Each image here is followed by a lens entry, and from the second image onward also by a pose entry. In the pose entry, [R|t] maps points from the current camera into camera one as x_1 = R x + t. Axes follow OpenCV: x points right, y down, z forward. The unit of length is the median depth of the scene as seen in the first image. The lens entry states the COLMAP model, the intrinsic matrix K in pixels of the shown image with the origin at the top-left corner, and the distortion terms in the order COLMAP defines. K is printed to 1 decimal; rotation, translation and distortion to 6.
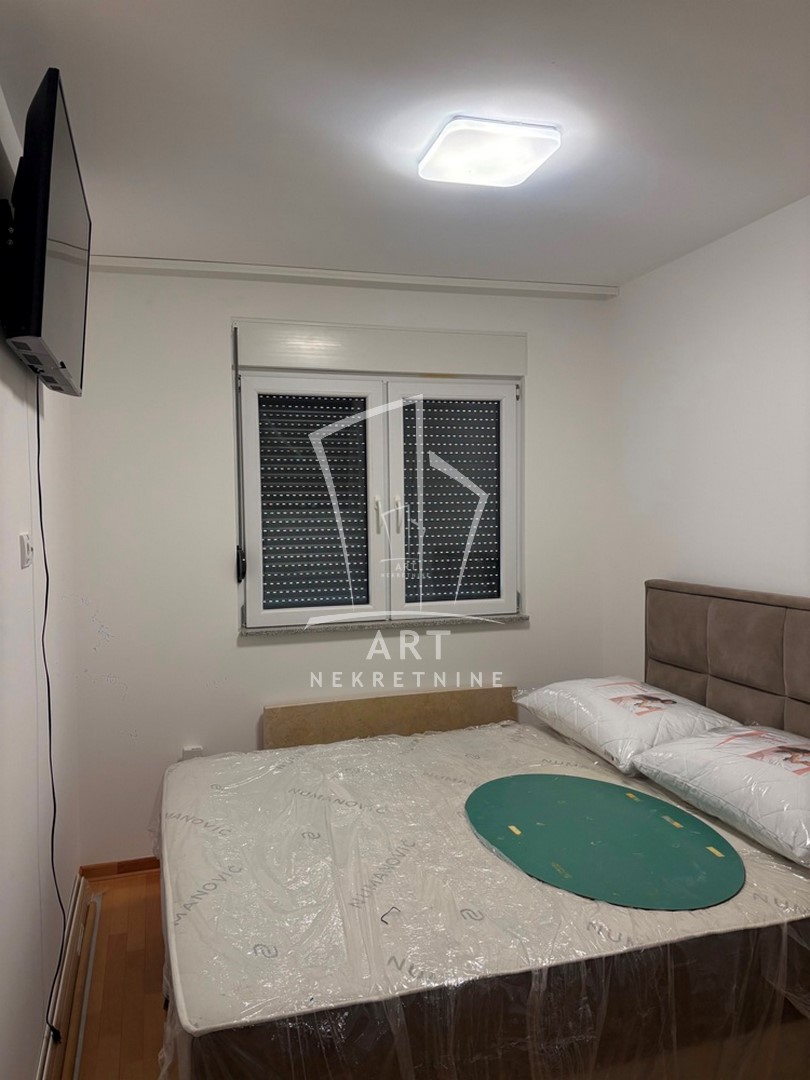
lens RADIAL K [[812.5, 0, 405.0], [0, 812.5, 540.0], [0, 0, 1]] dist [0.110991, 0.003230]
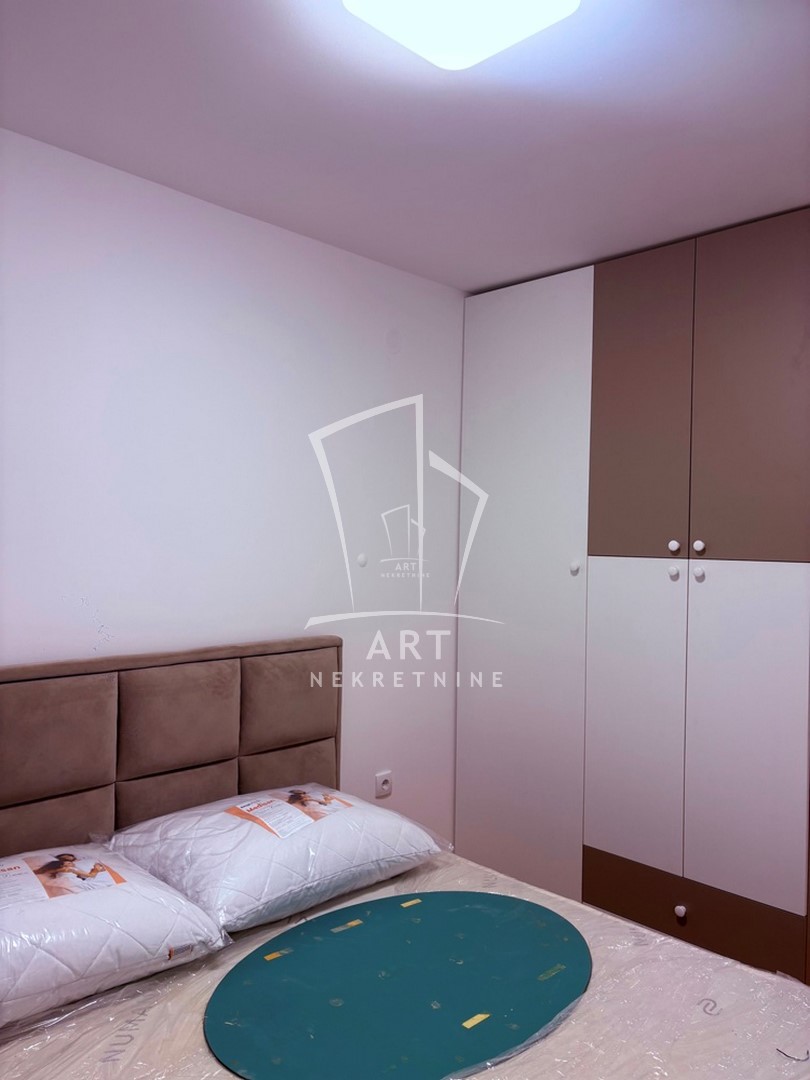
lens RADIAL K [[812.5, 0, 405.0], [0, 812.5, 540.0], [0, 0, 1]] dist [0.110991, 0.003230]
pose [[-0.470660, 0.011321, 0.882242, -0.426678], [0.011613, 0.999911, -0.006636, -0.043180], [-0.882238, 0.007122, -0.470749, 1.261245]]
